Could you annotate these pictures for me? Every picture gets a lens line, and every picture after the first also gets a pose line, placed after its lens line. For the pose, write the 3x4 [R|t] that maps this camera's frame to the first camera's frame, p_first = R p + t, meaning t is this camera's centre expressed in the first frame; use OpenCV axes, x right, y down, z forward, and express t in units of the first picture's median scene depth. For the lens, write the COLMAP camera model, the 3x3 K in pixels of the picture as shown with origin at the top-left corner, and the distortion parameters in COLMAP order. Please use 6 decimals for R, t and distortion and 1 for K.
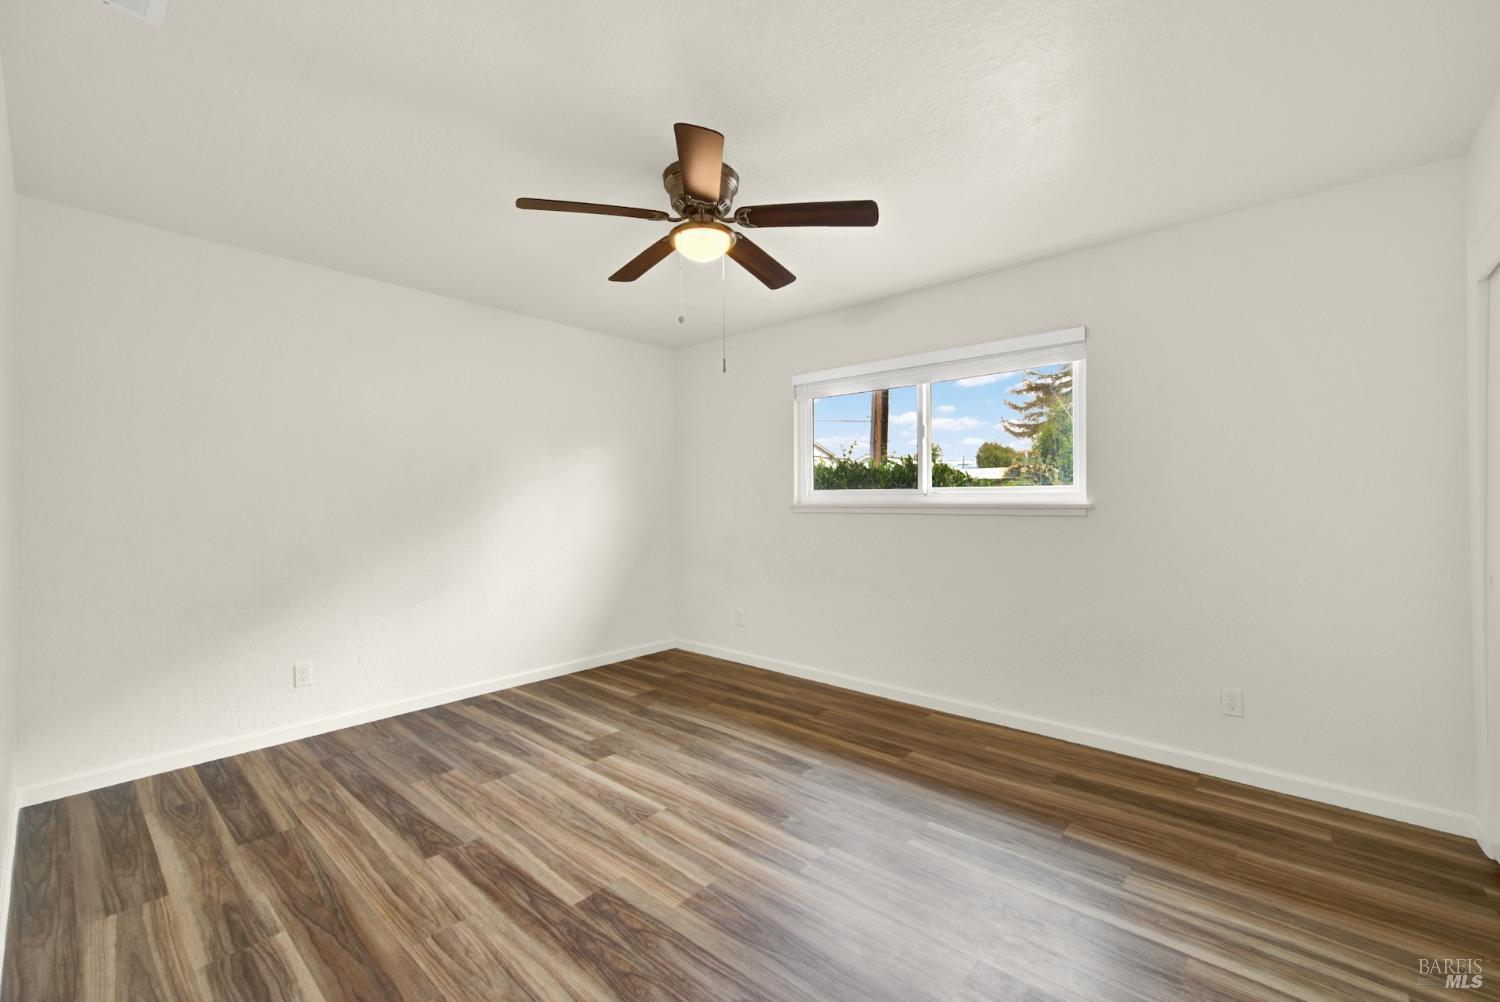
lens RADIAL K [[610.1, 0, 756.1], [0, 610.1, 504.9], [0, 0, 1]] dist [0.001369, -0.000428]
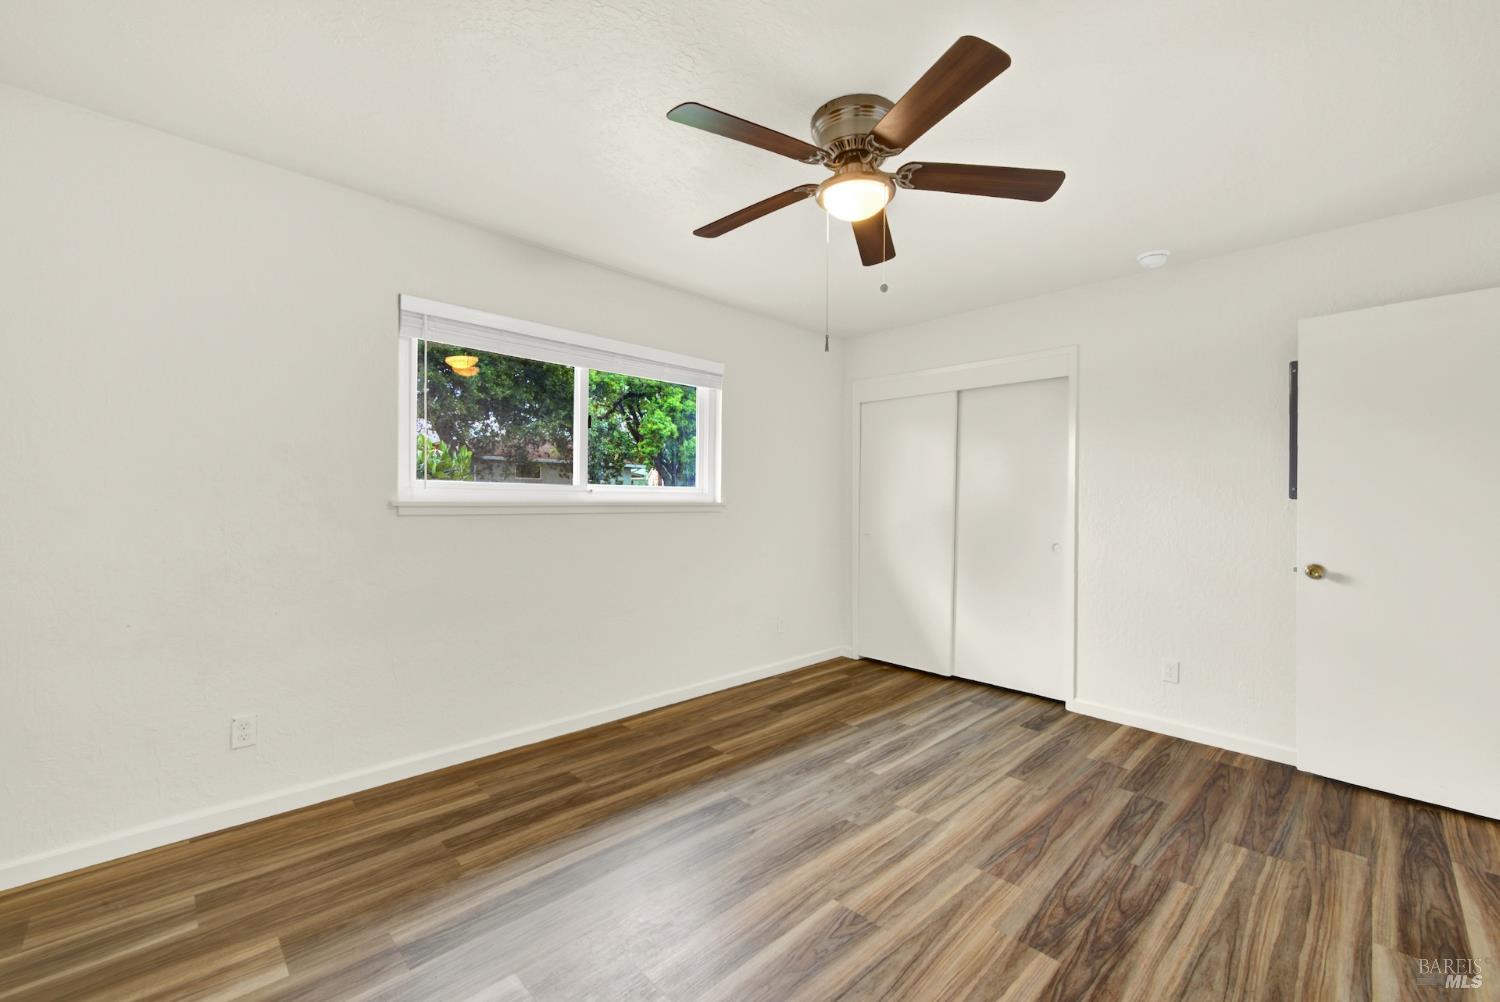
lens RADIAL K [[612.8, 0, 758.8], [0, 612.8, 500.6], [0, 0, 1]] dist [0.004570, -0.003392]
pose [[0.085165, -0.004234, 0.996358, -0.929309], [-0.001384, 0.999990, 0.004367, -0.010829], [-0.996366, -0.001751, 0.085158, 1.034945]]
